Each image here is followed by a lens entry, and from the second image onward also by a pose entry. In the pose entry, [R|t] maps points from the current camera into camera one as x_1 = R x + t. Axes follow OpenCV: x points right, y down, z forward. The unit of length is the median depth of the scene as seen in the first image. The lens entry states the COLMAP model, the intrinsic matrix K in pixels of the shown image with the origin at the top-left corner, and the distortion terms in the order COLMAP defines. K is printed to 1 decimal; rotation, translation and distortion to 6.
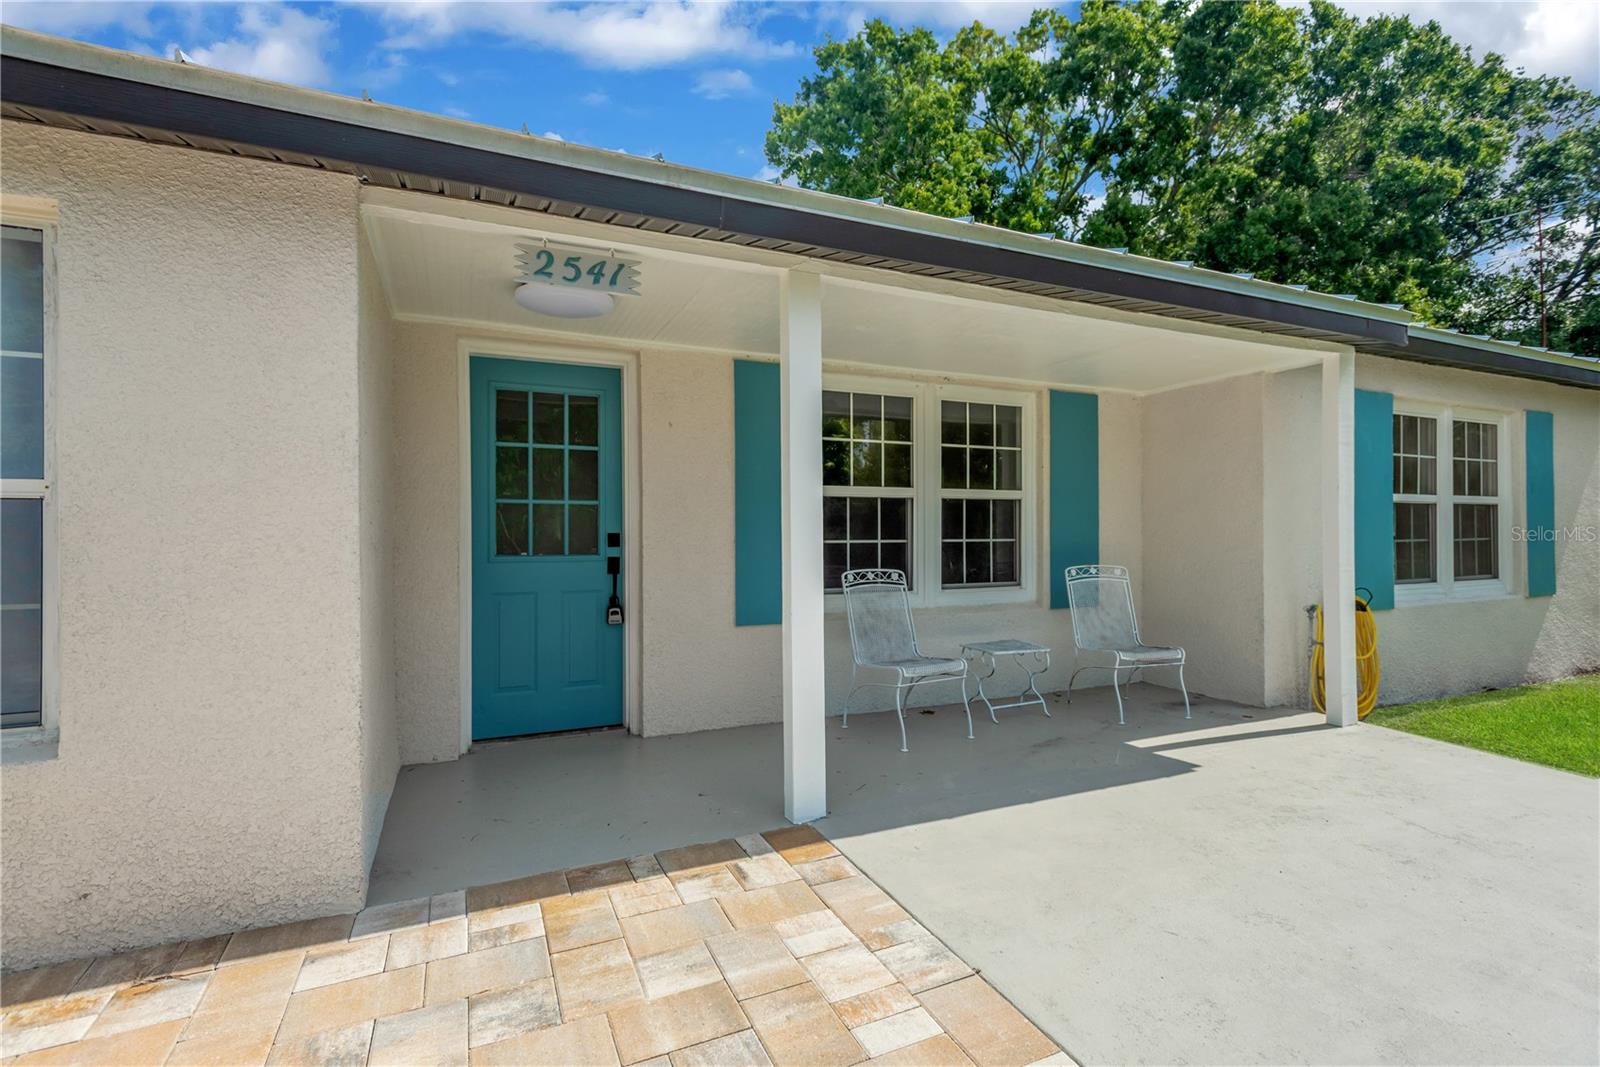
lens RADIAL K [[748.3, 0, 794.2], [0, 748.3, 538.7], [0, 0, 1]] dist [0.026904, -0.000100]
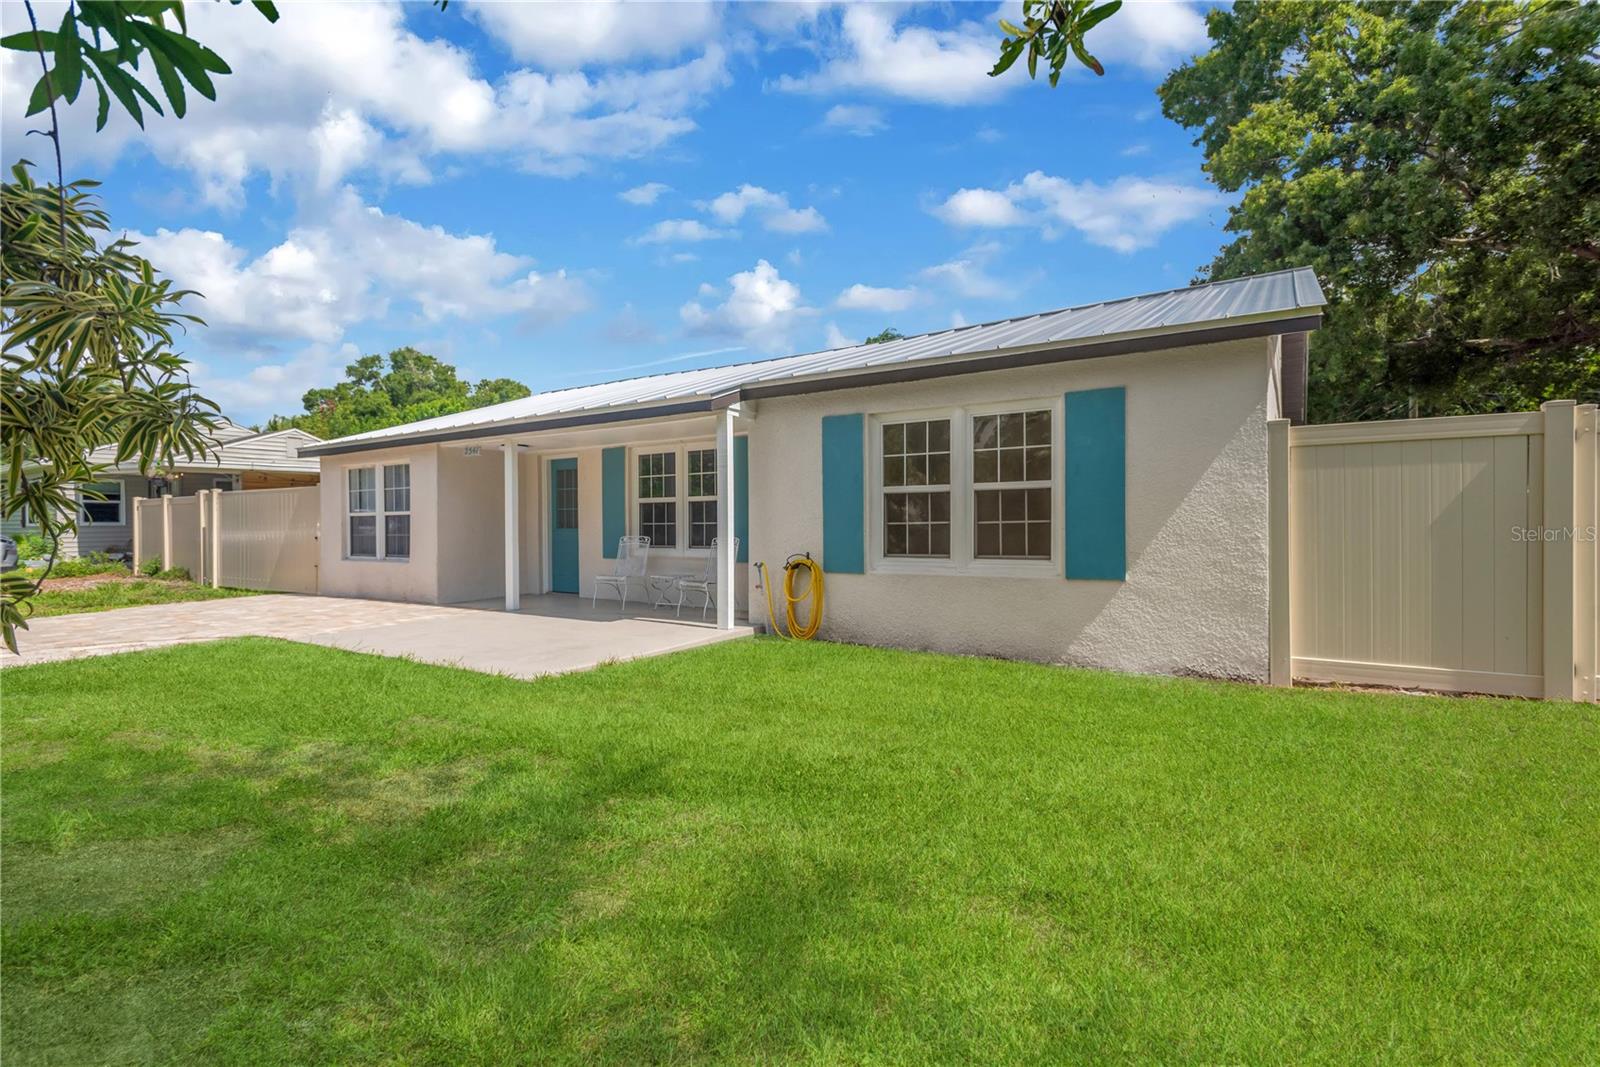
lens RADIAL K [[748.3, 0, 807.7], [0, 748.3, 524.5], [0, 0, 1]] dist [0.026904, -0.000100]
pose [[0.530597, 0.000857, -0.847624, 1.991840], [-0.002737, 0.999996, -0.000702, 0.006524], [0.847620, 0.002693, 0.530597, 0.237320]]
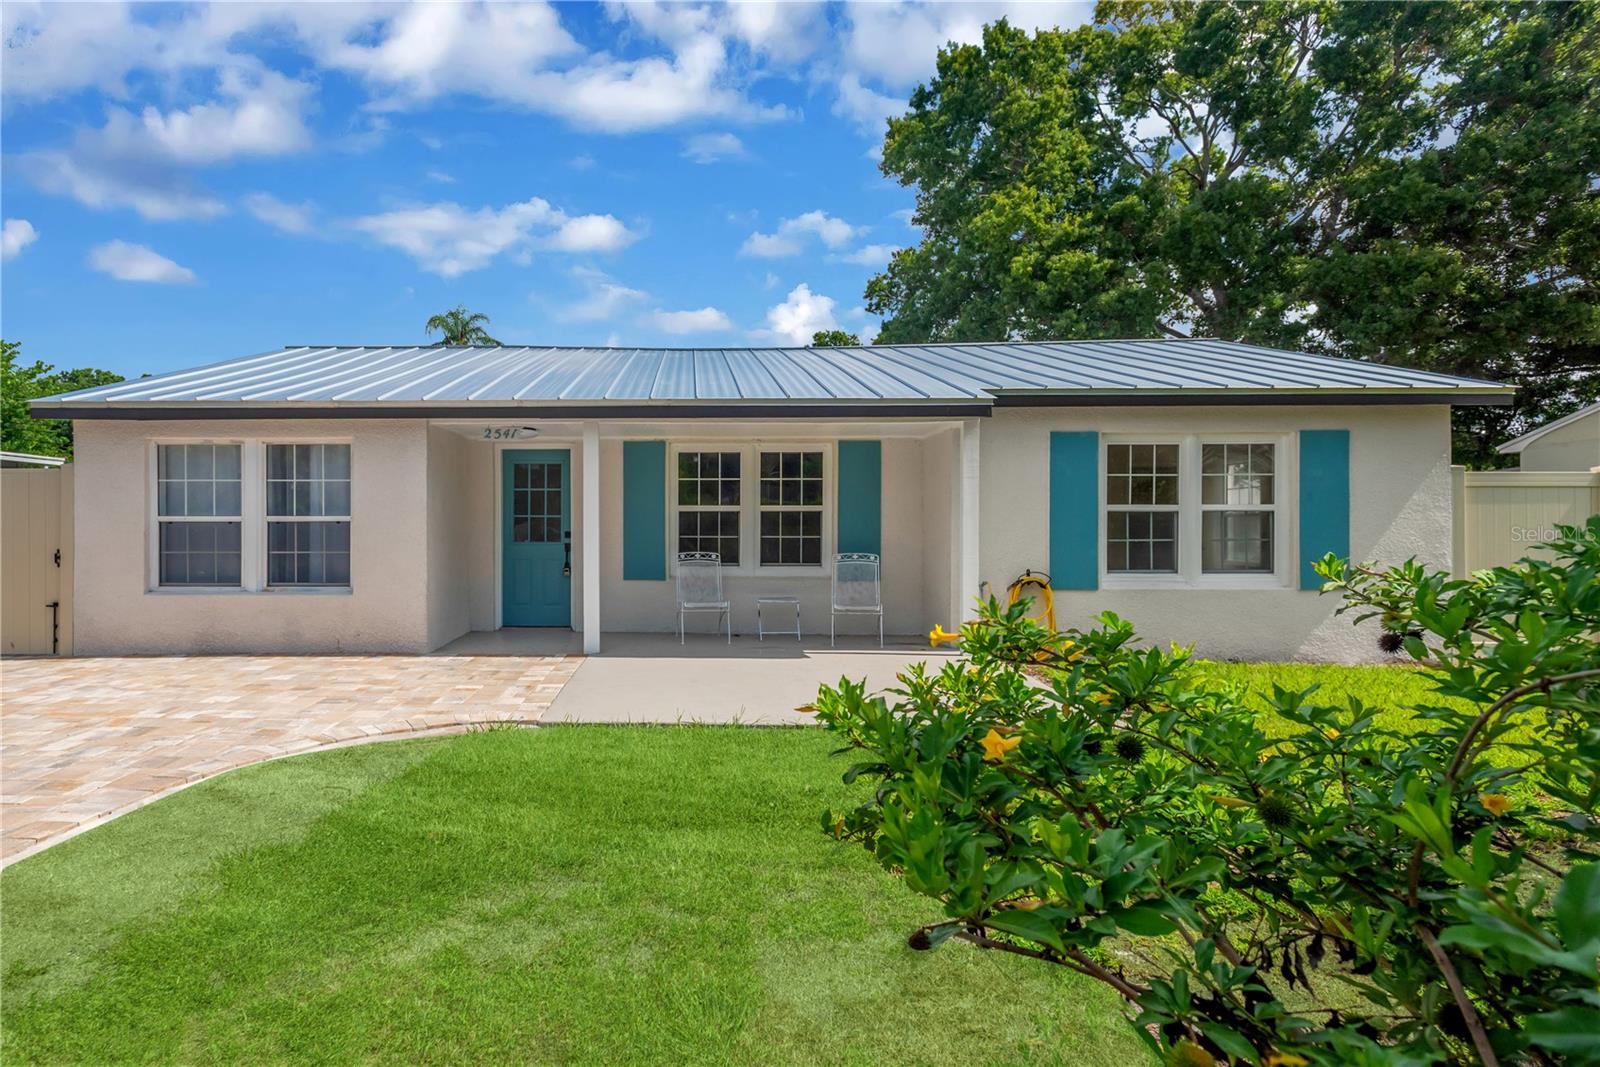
lens RADIAL K [[827.6, 0, 680.3], [0, 827.6, 519.6], [0, 0, 1]] dist [0.023811, -0.000273]
pose [[0.897779, 0.000934, -0.440446, 0.829231], [-0.008648, 0.999842, -0.015506, -0.005309], [0.440362, 0.017730, 0.897645, -0.708278]]
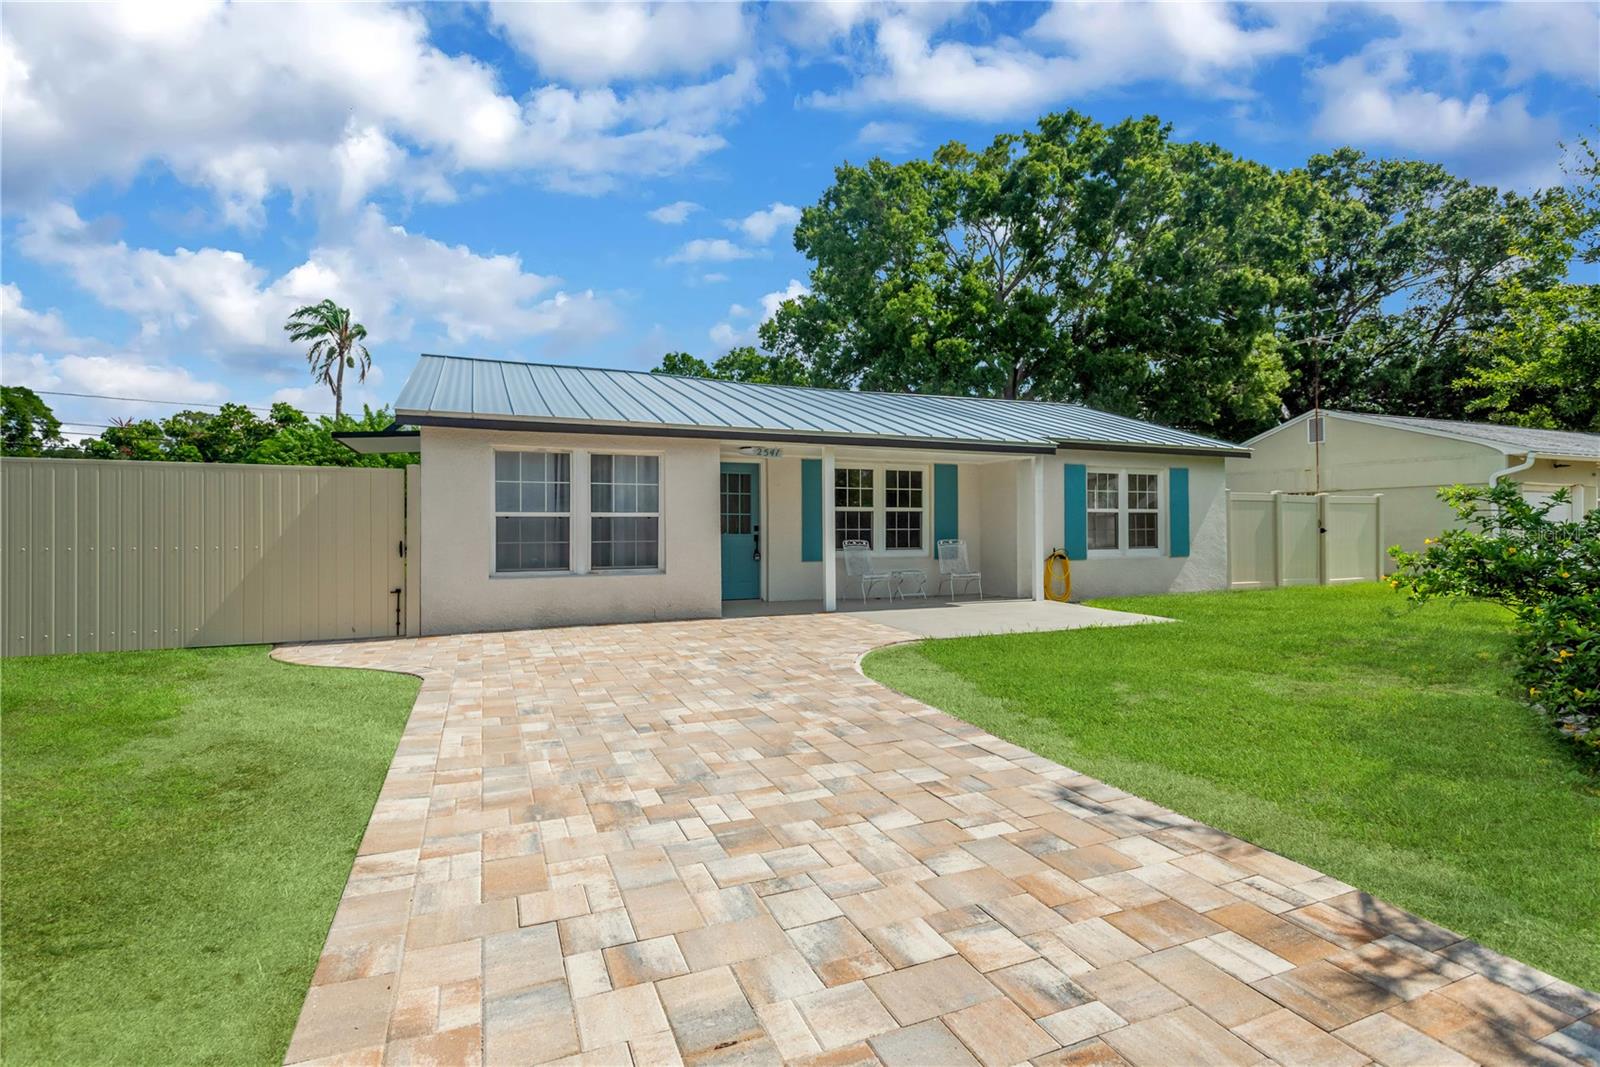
lens RADIAL K [[748.3, 0, 794.0], [0, 748.3, 530.1], [0, 0, 1]] dist [0.026904, -0.000100]
pose [[0.999762, -0.001750, -0.021748, -0.041347], [0.001474, 0.999918, -0.012715, 0.033804], [0.021769, 0.012680, 0.999683, -1.350861]]
